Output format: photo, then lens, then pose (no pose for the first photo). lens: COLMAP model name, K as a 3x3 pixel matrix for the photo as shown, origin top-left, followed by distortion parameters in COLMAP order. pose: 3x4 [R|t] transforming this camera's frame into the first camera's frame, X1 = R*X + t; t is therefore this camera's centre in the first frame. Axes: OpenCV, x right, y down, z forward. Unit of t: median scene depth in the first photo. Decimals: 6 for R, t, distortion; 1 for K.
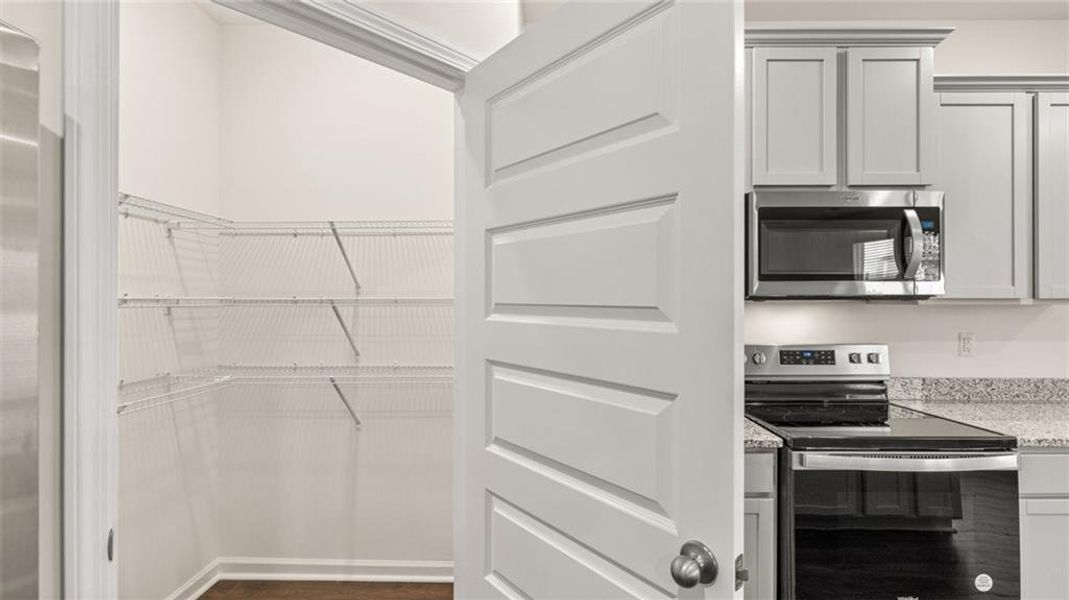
lens RADIAL K [[446.8, 0, 537.3], [0, 446.8, 298.1], [0, 0, 1]] dist [-0.000955, -0.000323]
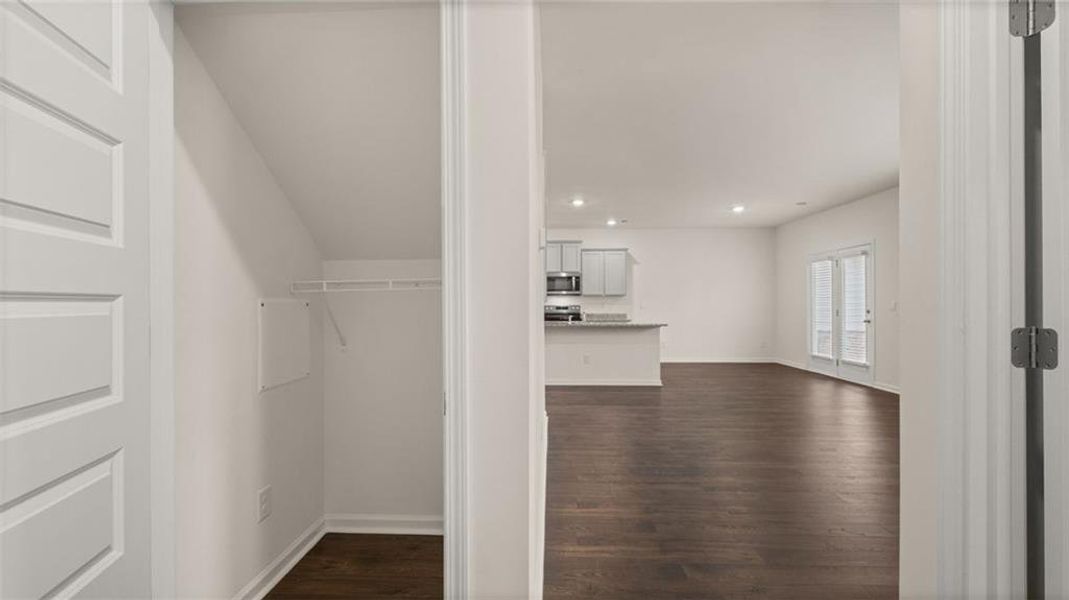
lens RADIAL K [[444.2, 0, 535.1], [0, 444.2, 303.3], [0, 0, 1]] dist [0.001280, 0.000126]
pose [[0.999734, -0.001629, -0.022986, 0.483644], [0.001673, 0.999997, 0.001894, 0.082488], [0.022983, -0.001932, 0.999734, -3.757766]]
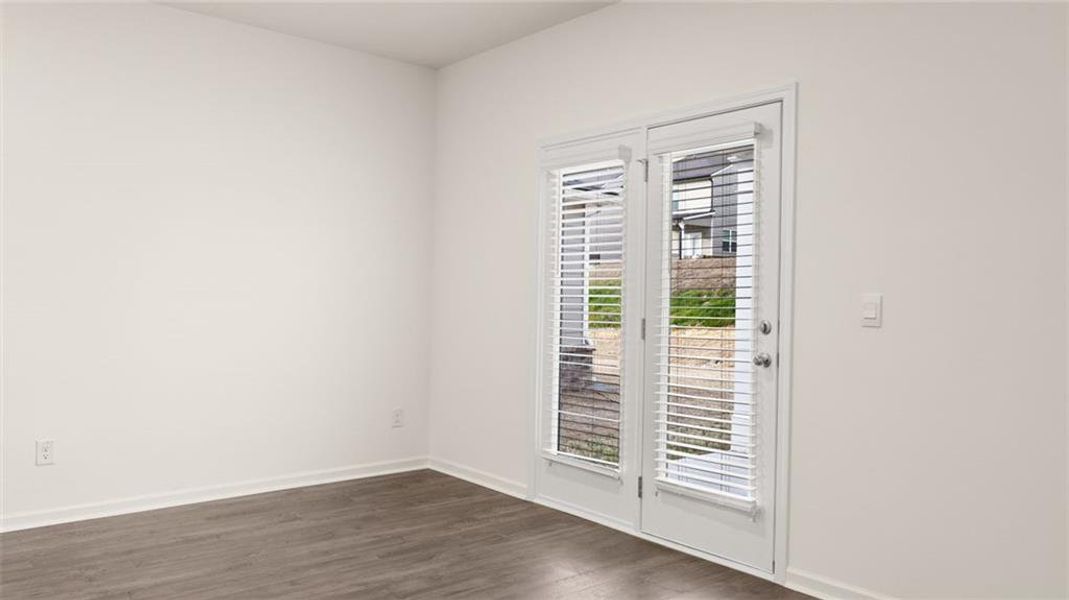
lens RADIAL K [[778.6, 0, 531.3], [0, 778.6, 300.5], [0, 0, 1]] dist [-0.007639, -0.001327]
pose [[0.756993, 0.013391, 0.653285, 1.396895], [-0.023898, 0.999688, 0.007200, 0.093338], [-0.652985, -0.021063, 0.757078, -1.265883]]
